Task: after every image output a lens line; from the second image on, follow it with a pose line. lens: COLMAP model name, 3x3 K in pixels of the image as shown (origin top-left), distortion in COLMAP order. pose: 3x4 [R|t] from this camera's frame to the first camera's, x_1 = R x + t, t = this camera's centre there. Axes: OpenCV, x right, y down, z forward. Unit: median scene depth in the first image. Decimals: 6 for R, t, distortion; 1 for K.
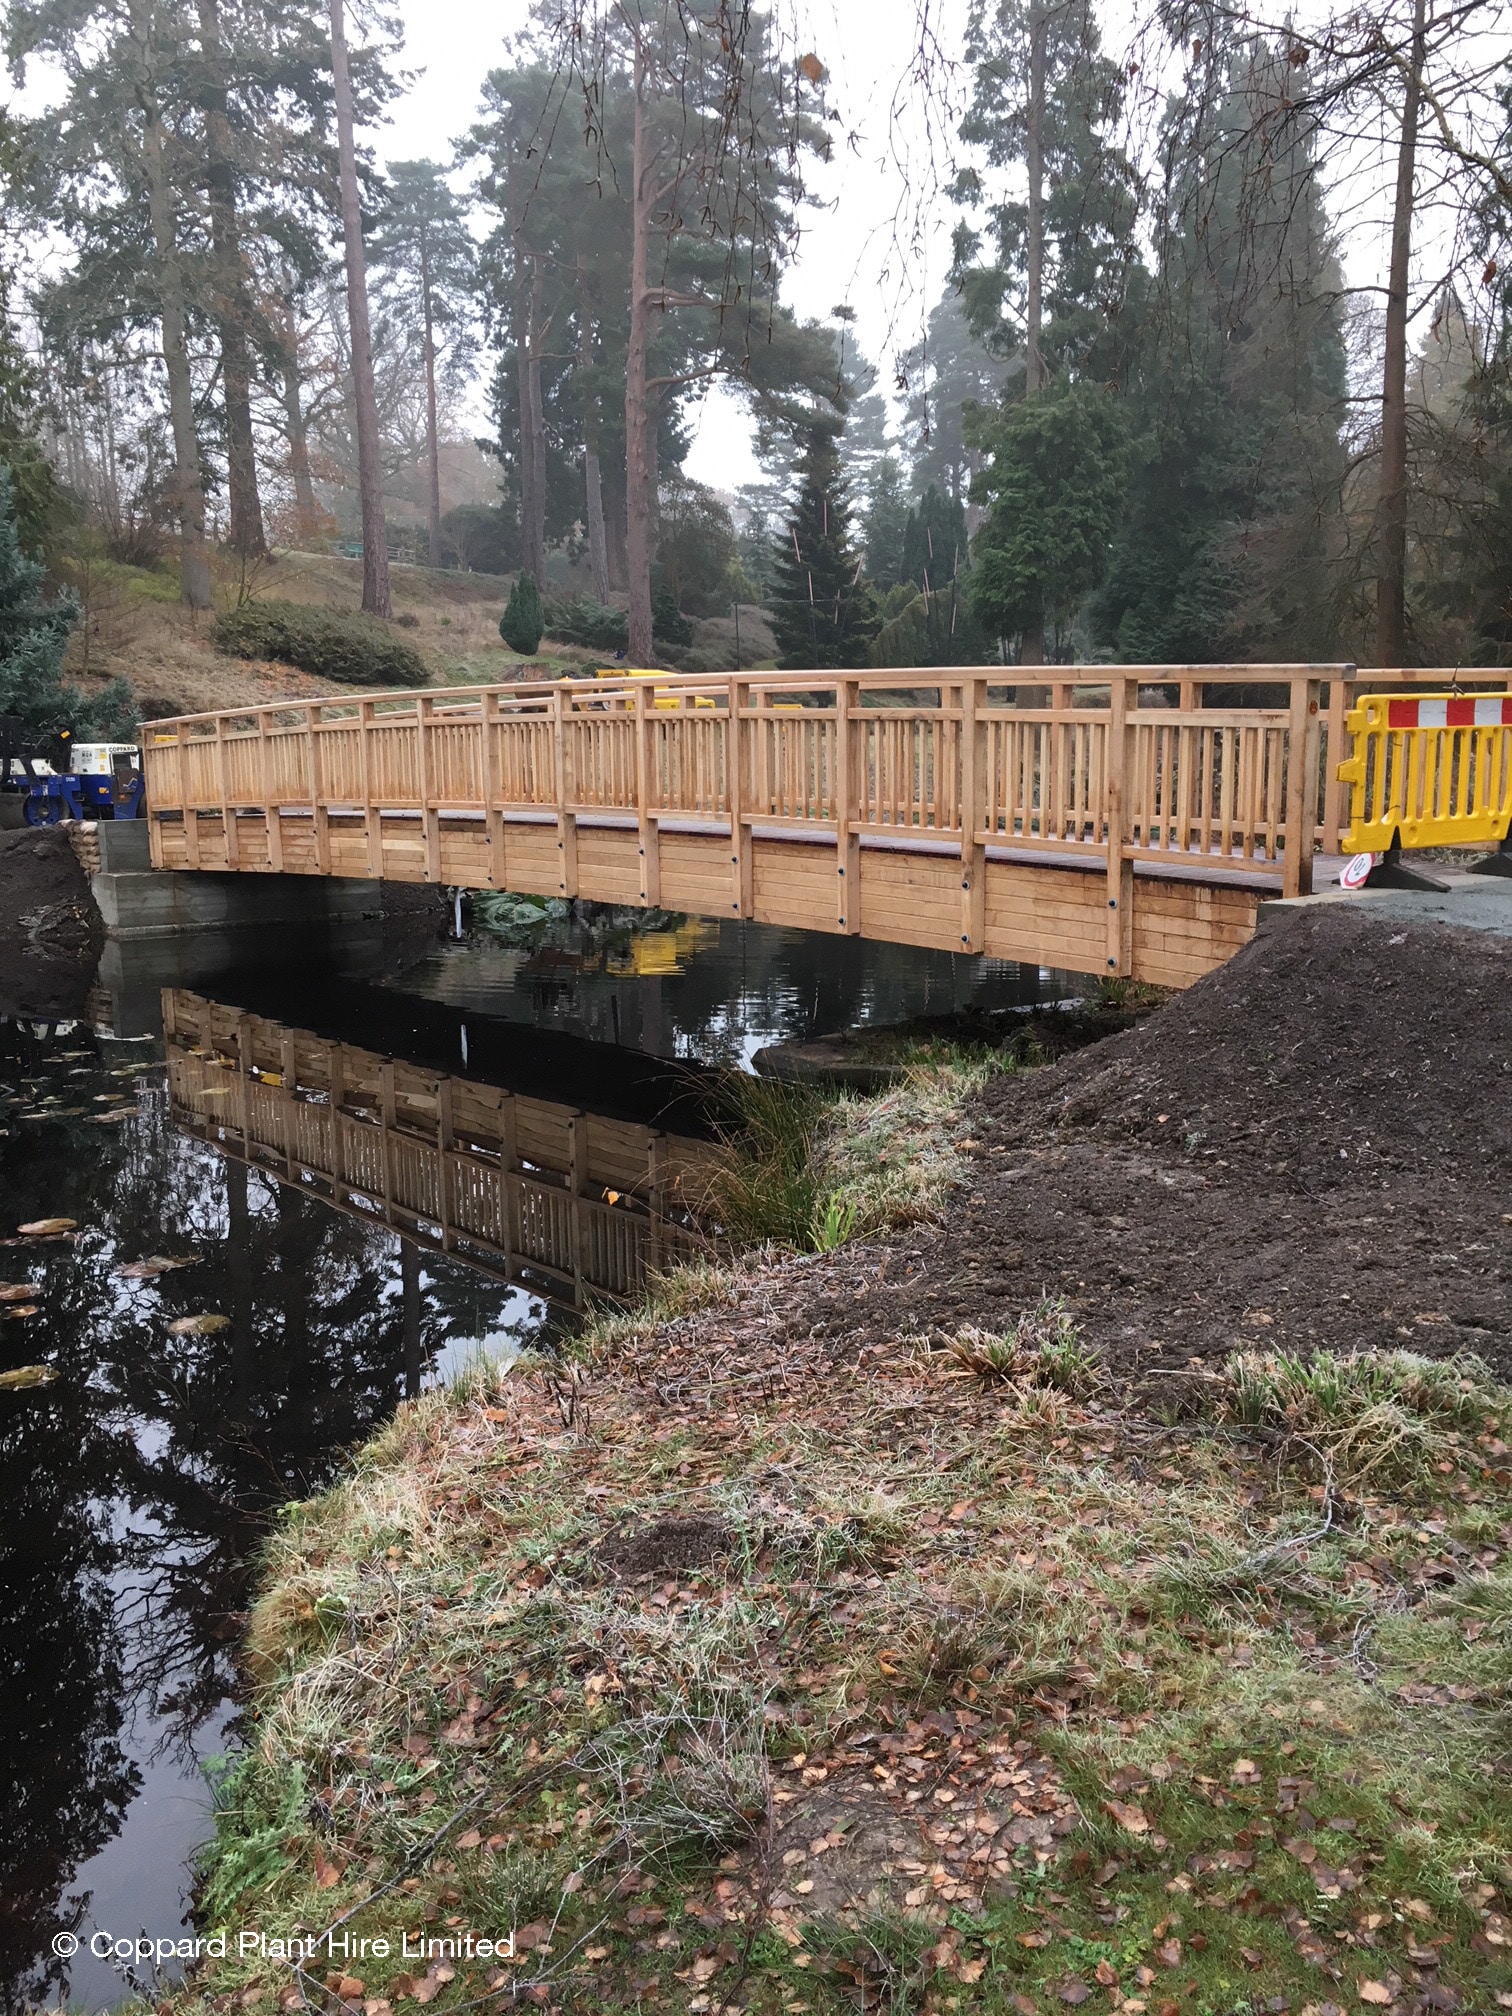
lens RADIAL K [[1703.9, 0, 756.0], [0, 1703.9, 1008.0], [0, 0, 1]] dist [0.088143, -0.114919]
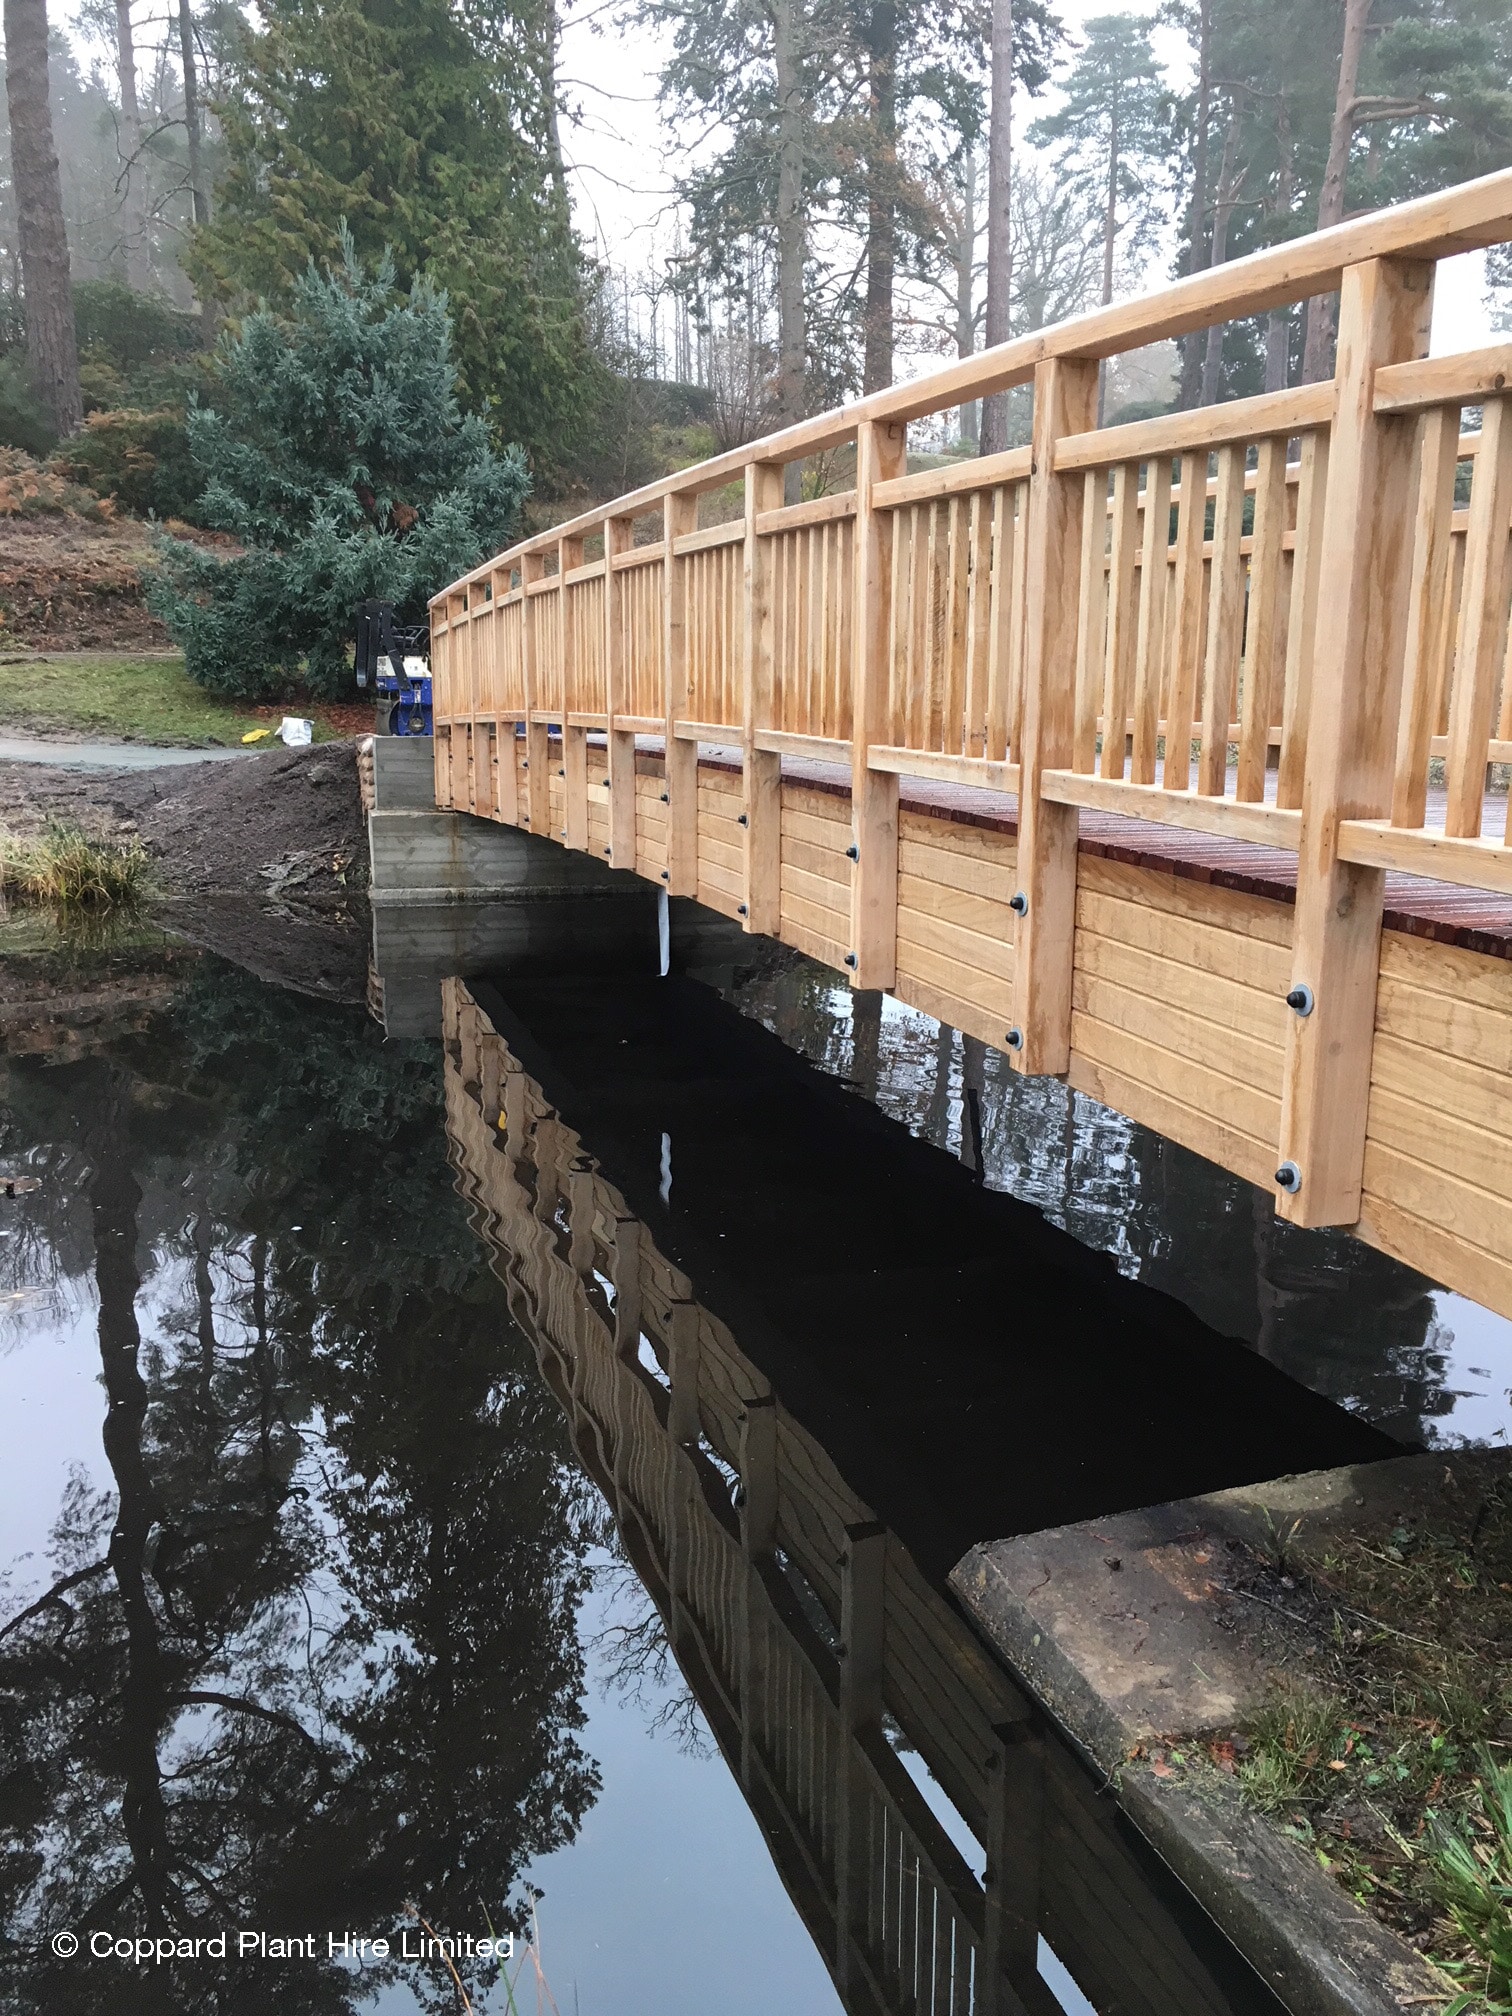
lens RADIAL K [[1703.9, 0, 756.0], [0, 1703.9, 1008.0], [0, 0, 1]] dist [0.088143, -0.114919]
pose [[0.926176, 0.092912, -0.365466, 0.010824], [-0.078084, 0.995418, 0.055181, -0.013559], [0.368918, -0.022570, 0.929188, 0.111123]]
